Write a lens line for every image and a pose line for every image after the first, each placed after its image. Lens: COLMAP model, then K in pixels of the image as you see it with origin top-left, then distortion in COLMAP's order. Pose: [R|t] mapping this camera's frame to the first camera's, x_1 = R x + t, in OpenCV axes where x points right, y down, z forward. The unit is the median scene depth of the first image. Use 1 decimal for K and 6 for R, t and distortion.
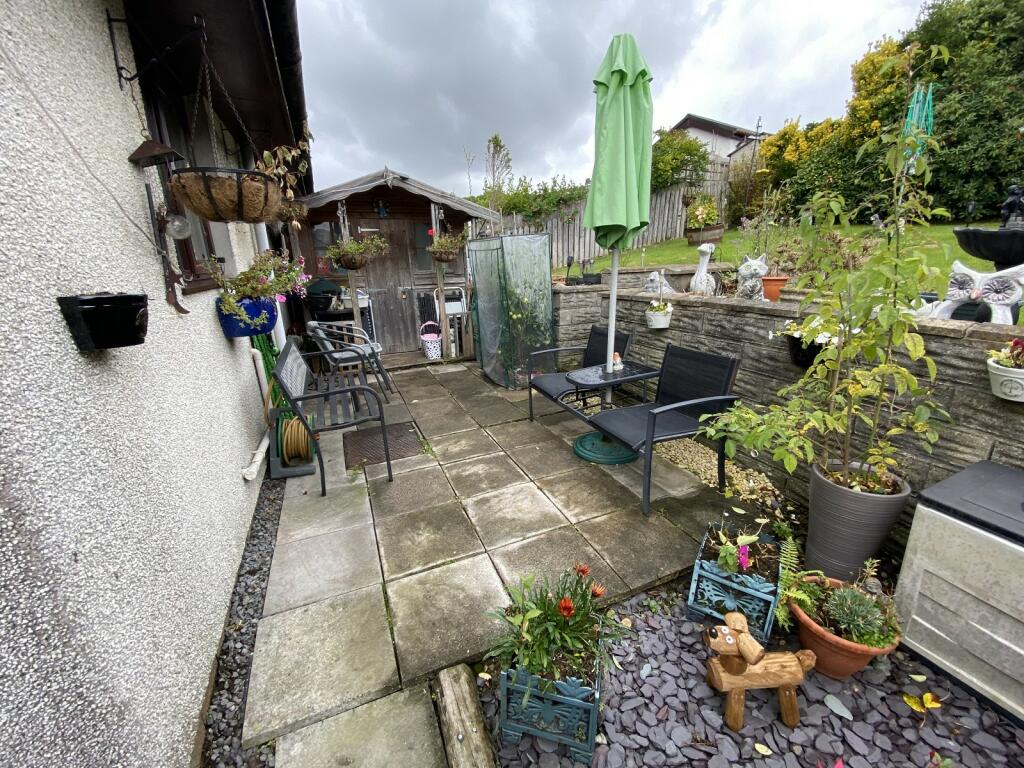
lens RADIAL K [[417.5, 0, 510.9], [0, 417.5, 394.6], [0, 0, 1]] dist [-0.000140, -0.011928]
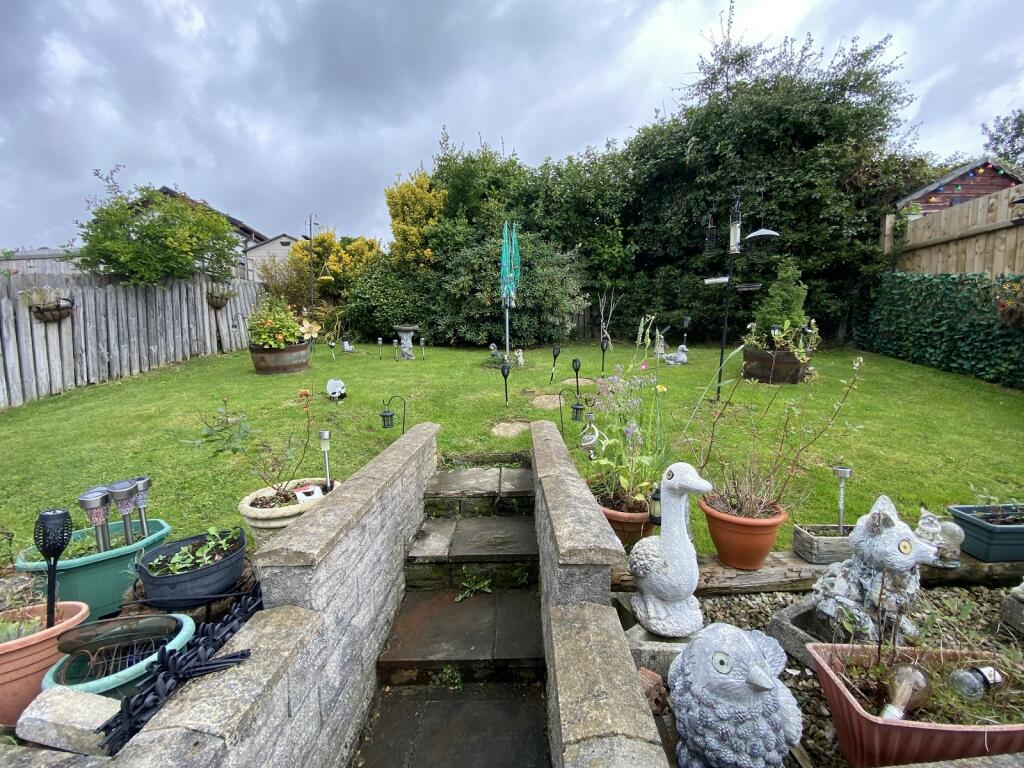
lens RADIAL K [[417.5, 0, 510.9], [0, 417.5, 394.6], [0, 0, 1]] dist [-0.000140, -0.011928]
pose [[0.441061, -0.080087, 0.893897, 0.027492], [0.276346, 0.959737, -0.050367, -0.169868], [-0.853872, 0.269240, 0.445434, 0.364974]]
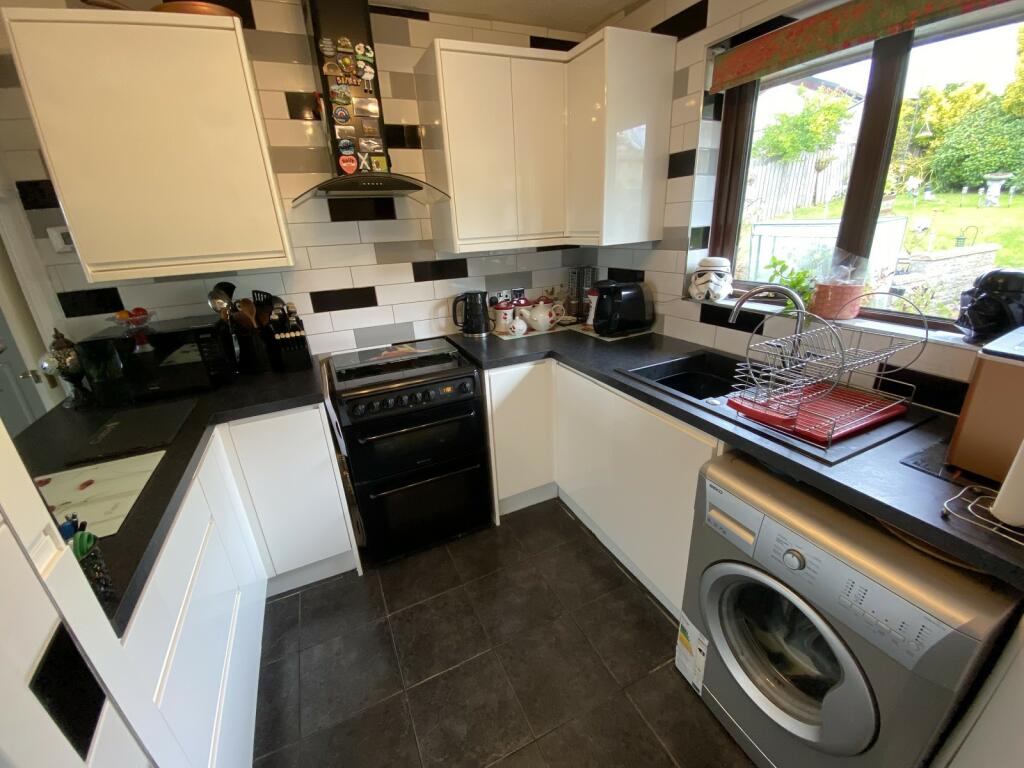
lens RADIAL K [[417.5, 0, 510.9], [0, 417.5, 394.6], [0, 0, 1]] dist [-0.000140, -0.011928]
pose [[0.998669, -0.038644, 0.034165, -0.334294], [0.036025, 0.996593, 0.074195, -0.054414], [-0.036916, -0.072865, 0.996658, 0.077140]]
